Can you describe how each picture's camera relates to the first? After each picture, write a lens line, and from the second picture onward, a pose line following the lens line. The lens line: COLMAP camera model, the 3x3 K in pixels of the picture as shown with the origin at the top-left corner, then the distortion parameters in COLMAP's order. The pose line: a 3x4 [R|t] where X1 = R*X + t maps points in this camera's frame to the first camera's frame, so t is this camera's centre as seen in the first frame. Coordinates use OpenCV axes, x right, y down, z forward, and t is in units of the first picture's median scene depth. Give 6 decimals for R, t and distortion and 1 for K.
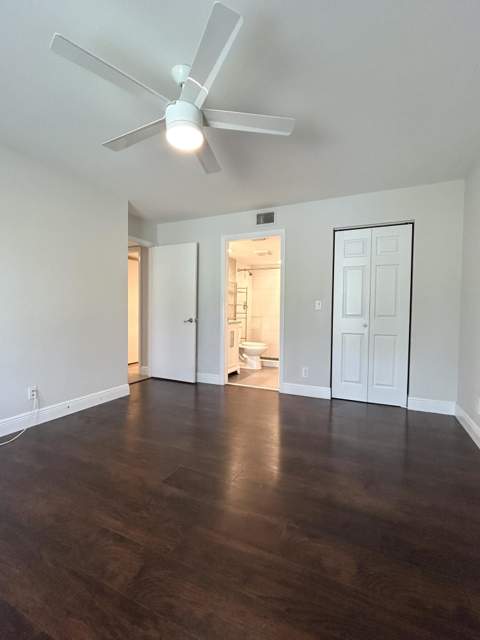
lens RADIAL K [[280.2, 0, 240.0], [0, 280.2, 319.9], [0, 0, 1]] dist [0.000101, 0.000000]
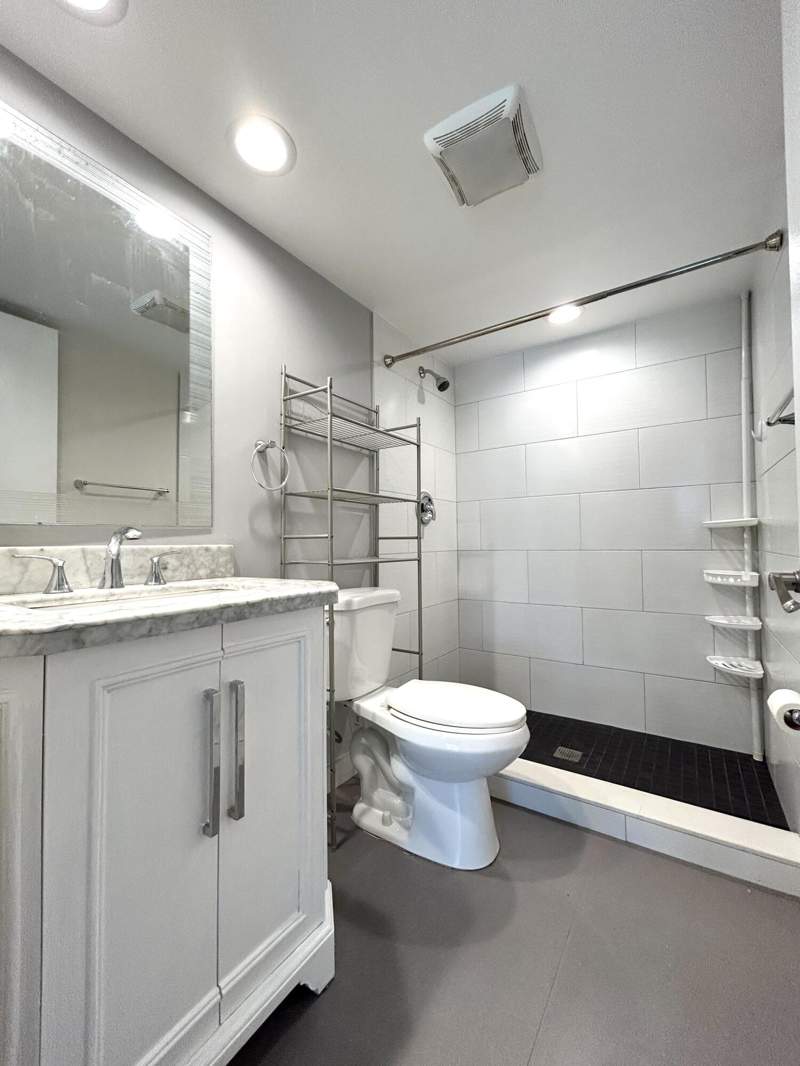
lens RADIAL K [[431.2, 0, 400.1], [0, 431.2, 533.4], [0, 0, 1]] dist [0.001156, 0.000721]
pose [[0.990807, -0.021727, -0.133529, 0.050853], [0.013235, 0.997852, -0.064152, -0.004316], [0.134636, 0.061795, 0.988966, 0.643211]]
